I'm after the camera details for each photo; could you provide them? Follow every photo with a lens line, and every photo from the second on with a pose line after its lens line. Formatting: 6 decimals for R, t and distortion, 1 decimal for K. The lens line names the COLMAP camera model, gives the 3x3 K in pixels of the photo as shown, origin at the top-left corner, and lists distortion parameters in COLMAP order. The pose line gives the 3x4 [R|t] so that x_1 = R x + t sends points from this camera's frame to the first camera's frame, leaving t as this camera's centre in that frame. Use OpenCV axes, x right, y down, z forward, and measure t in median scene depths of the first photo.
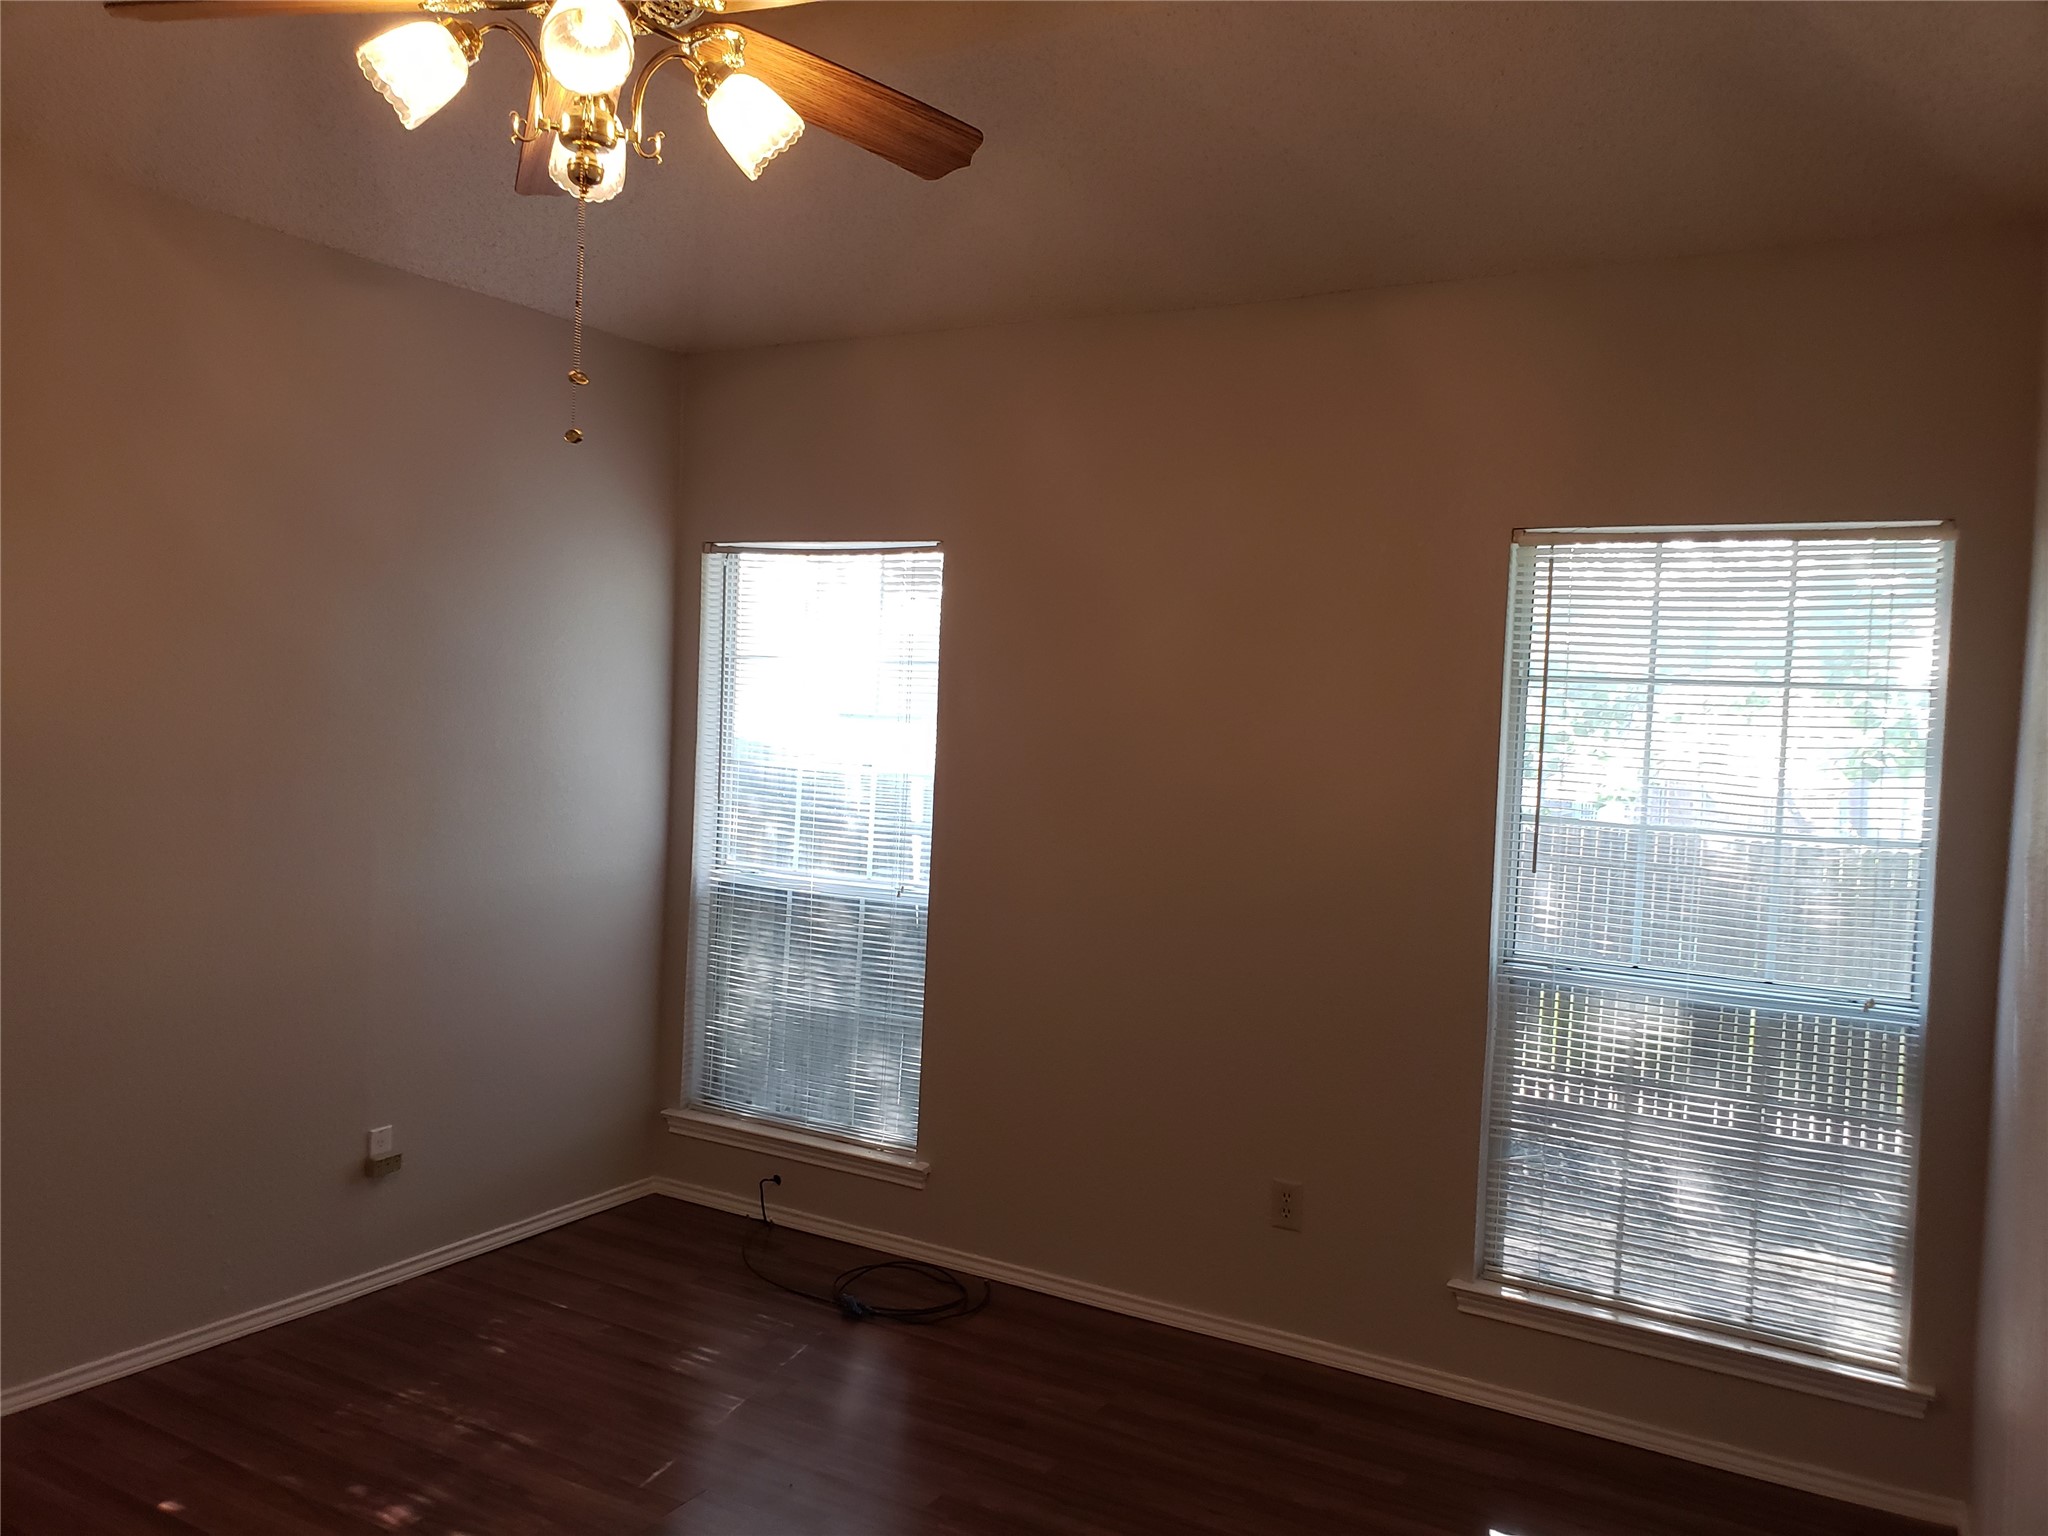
lens RADIAL K [[1608.3, 0, 1016.4], [0, 1608.3, 748.4], [0, 0, 1]] dist [0.079274, -0.064444]
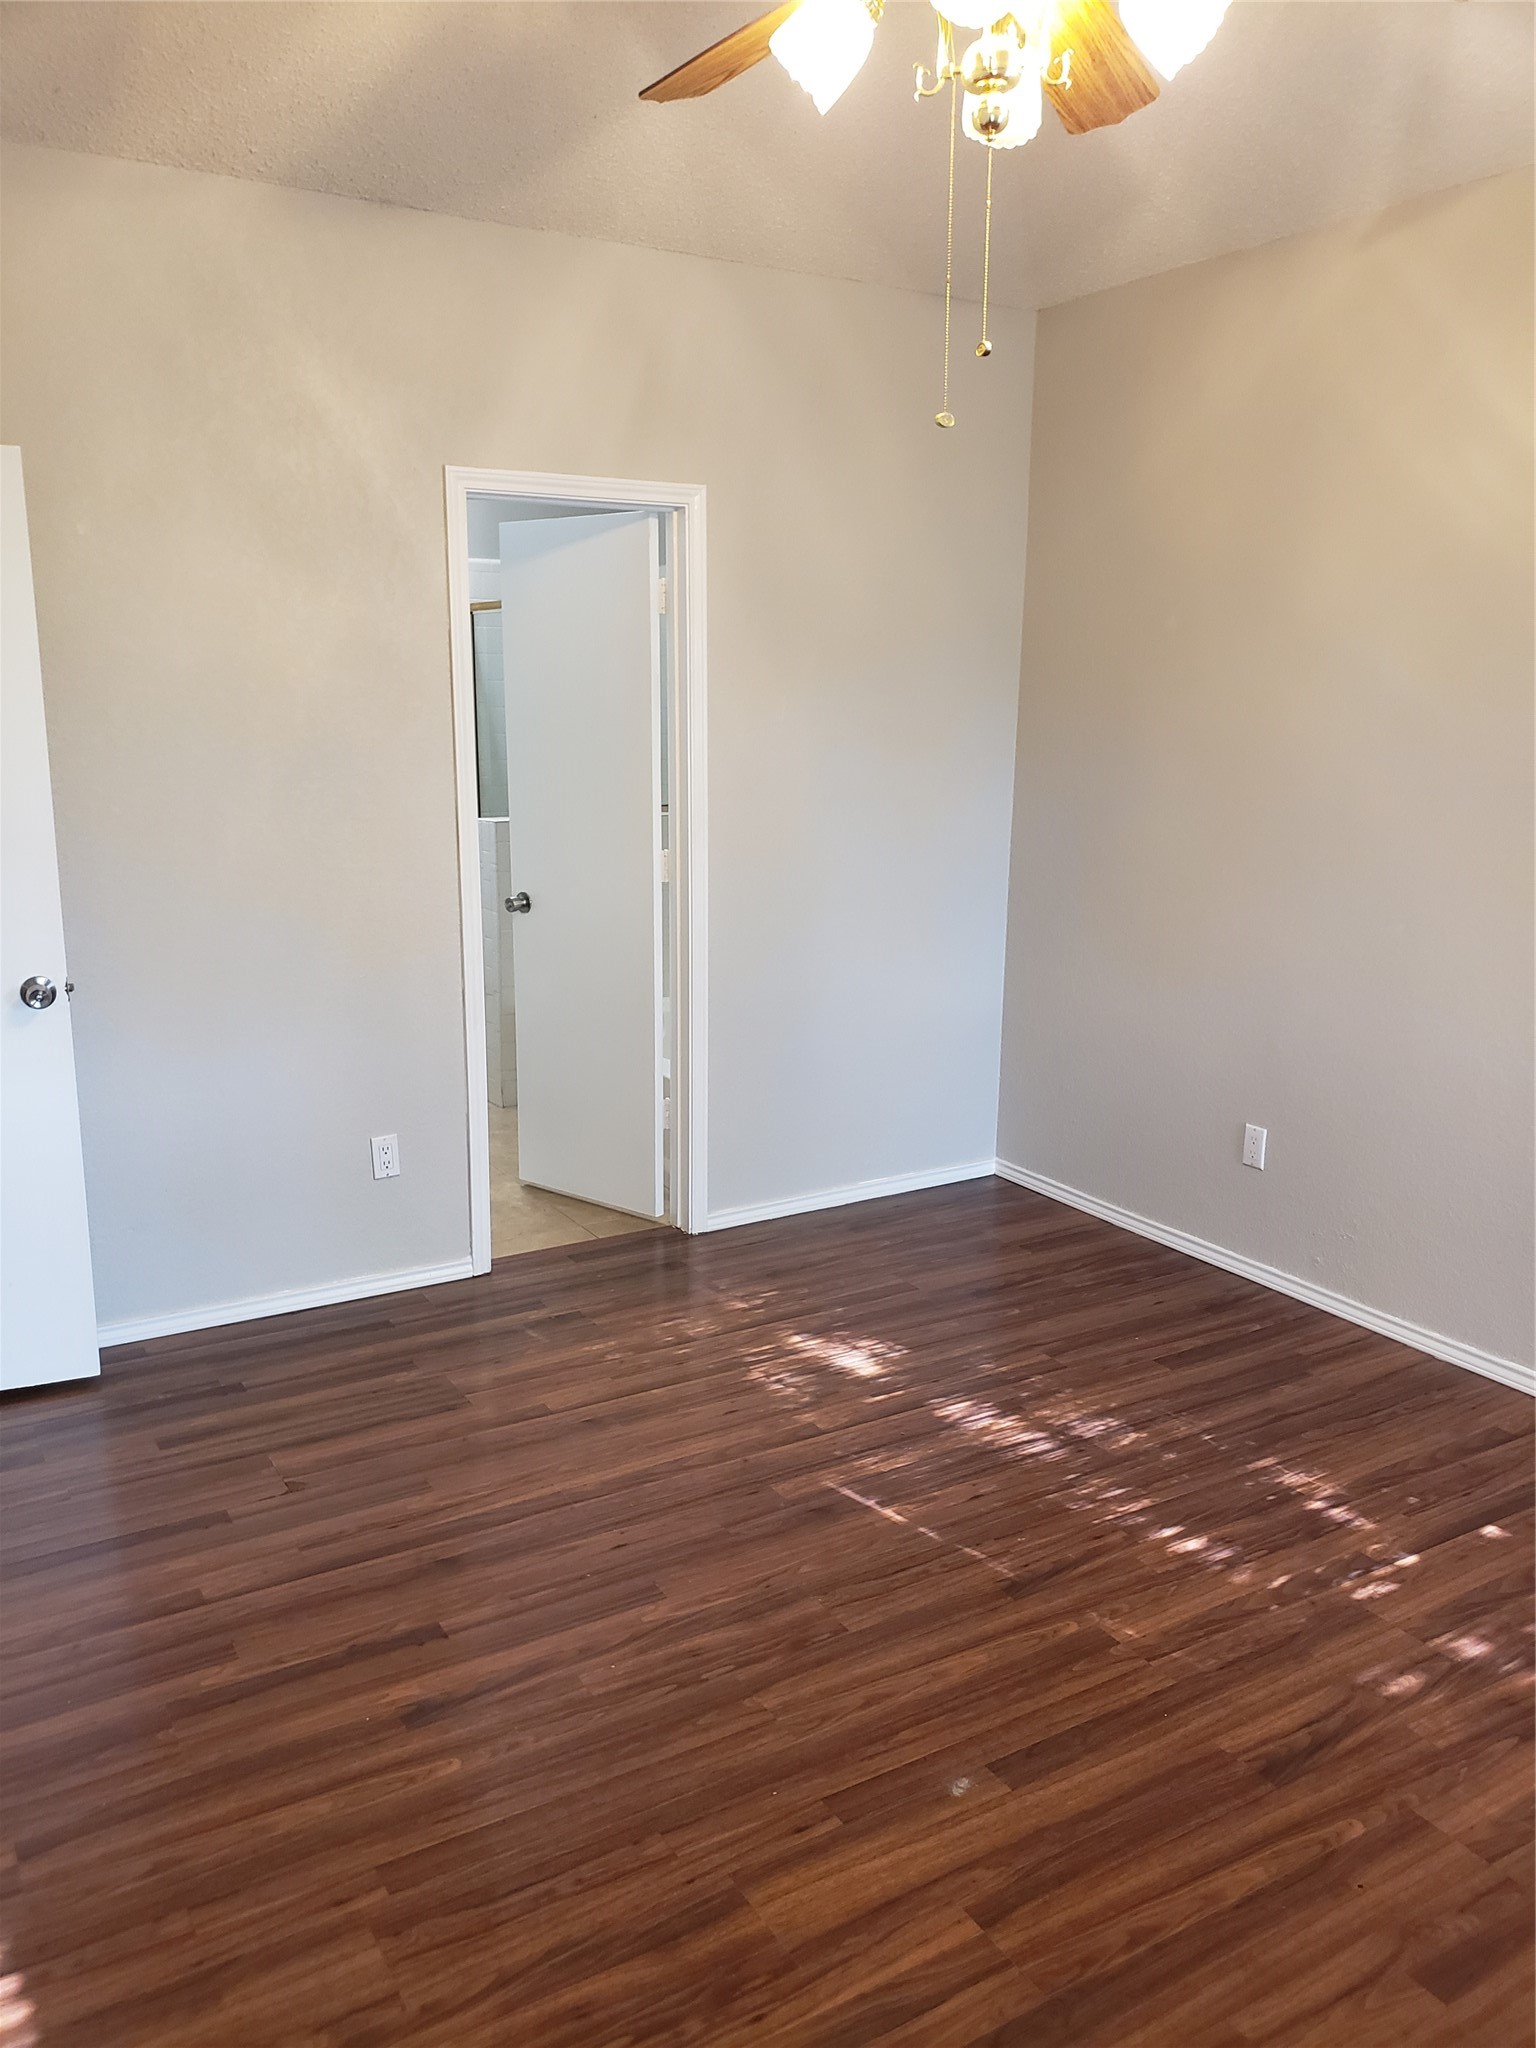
lens RADIAL K [[1608.3, 0, 768.4], [0, 1608.3, 1011.6], [0, 0, 1]] dist [0.079274, -0.064444]
pose [[-0.477333, 0.128920, -0.869214, 0.421719], [-0.039173, 0.985074, 0.167616, 0.000360], [0.877849, 0.114058, -0.465158, 0.847067]]
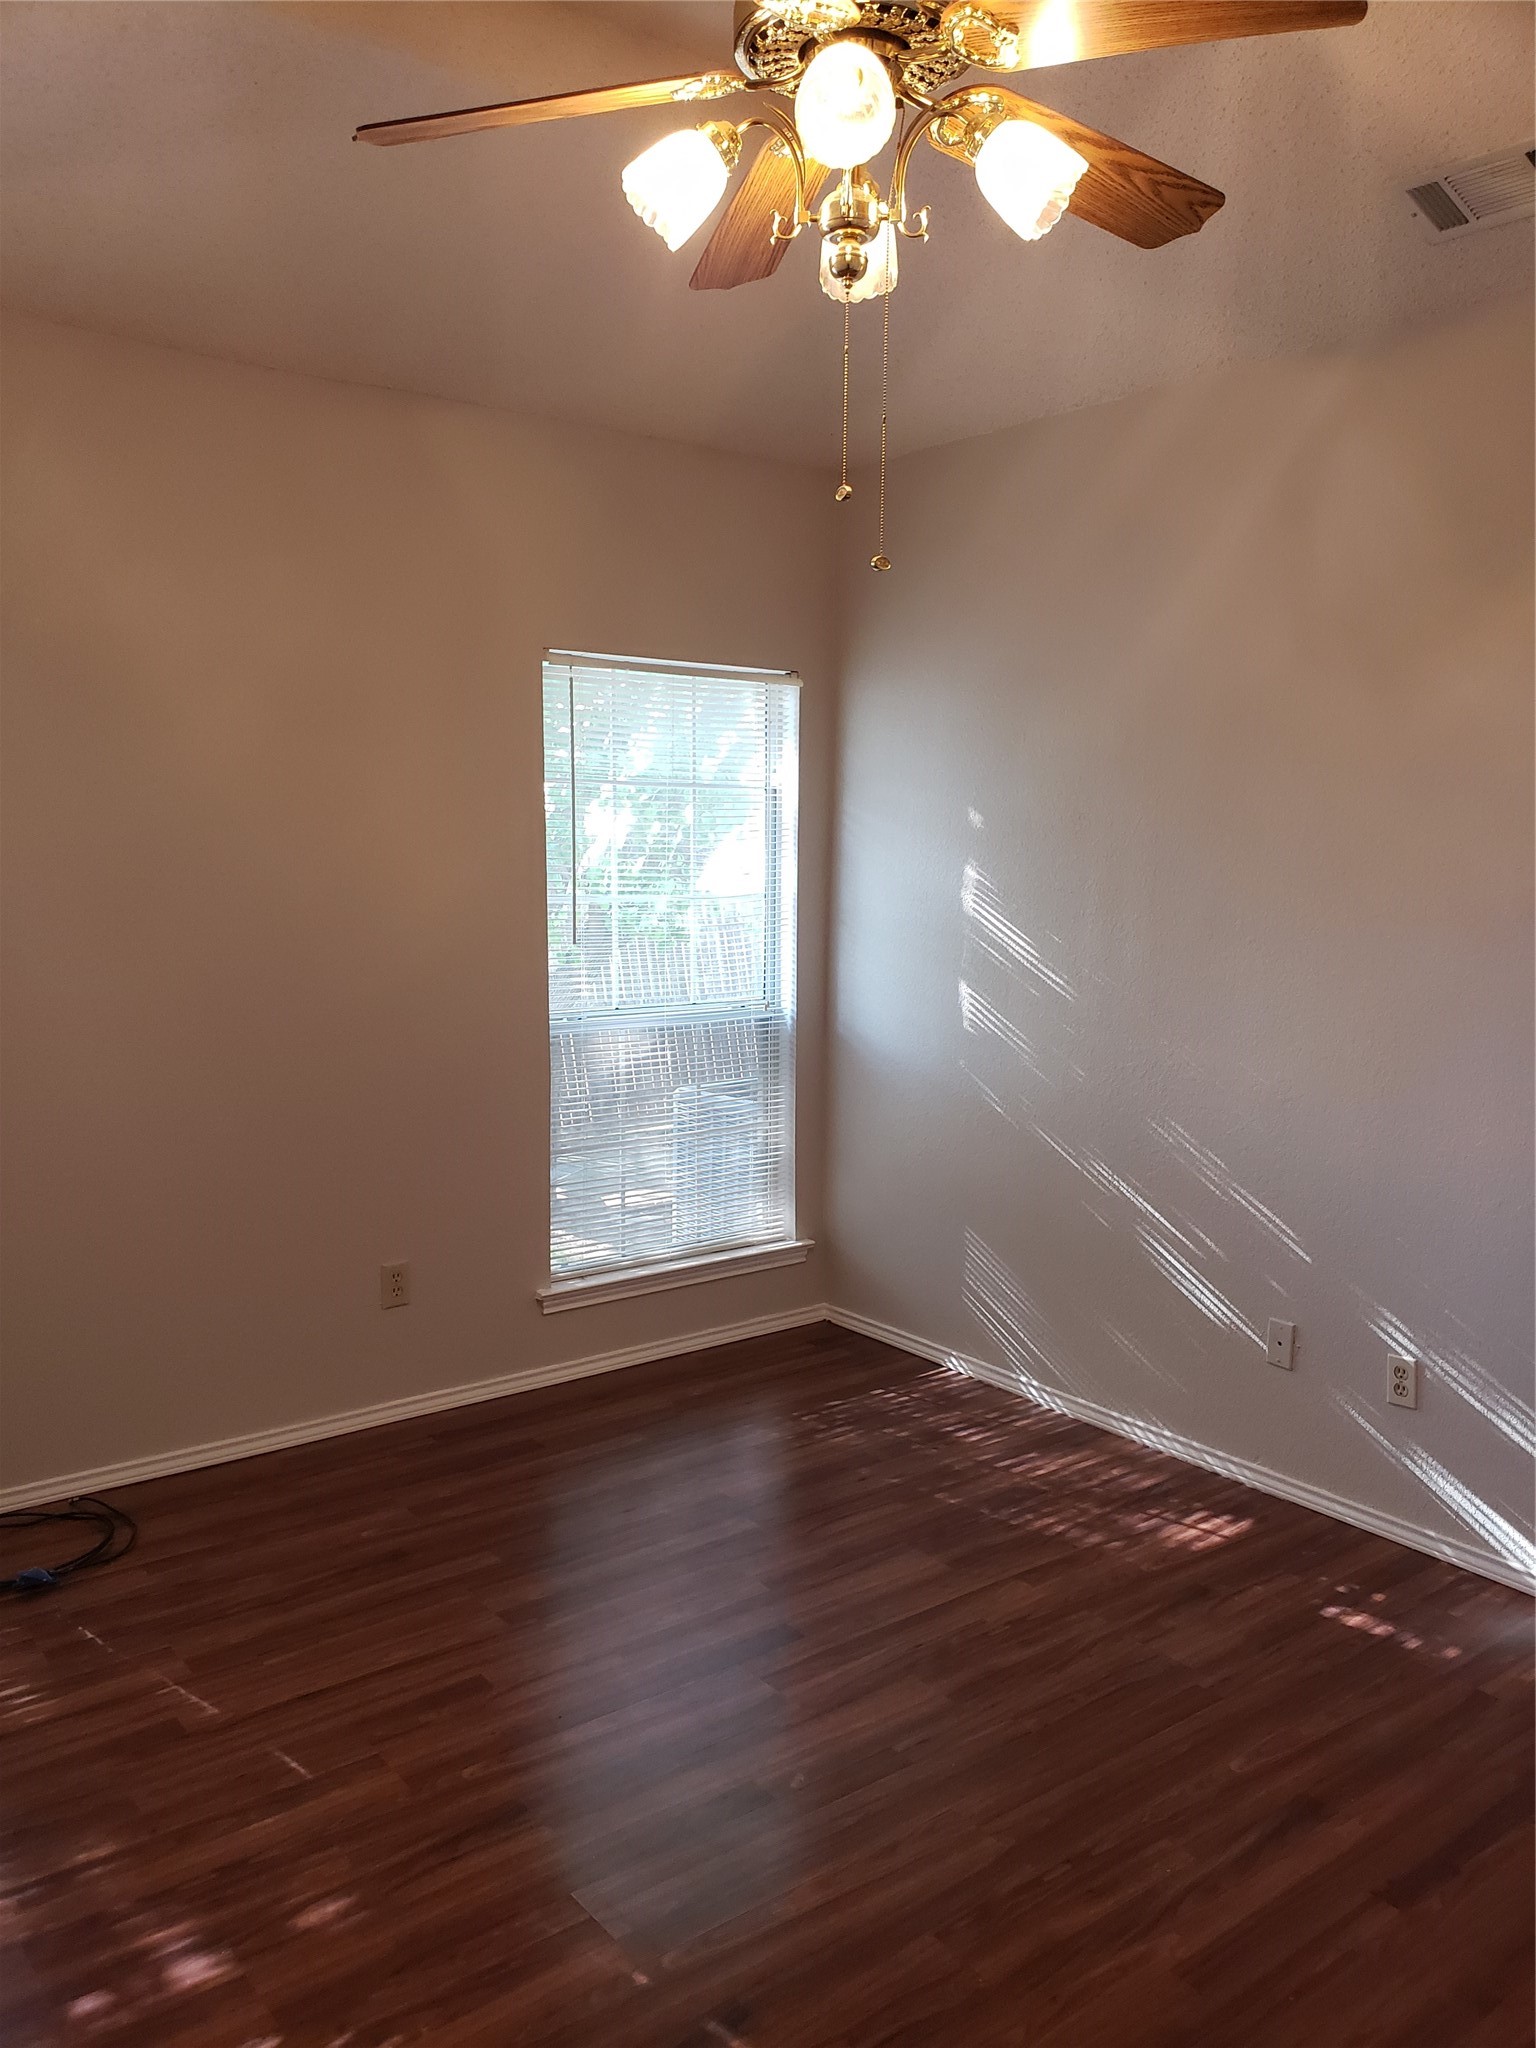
lens RADIAL K [[1608.3, 0, 786.8], [0, 1608.3, 1021.4], [0, 0, 1]] dist [0.079274, -0.064444]
pose [[0.362691, -0.148273, 0.920038, -0.725155], [0.021381, 0.988325, 0.150850, -0.042646], [-0.931664, -0.035040, 0.361627, 0.413468]]
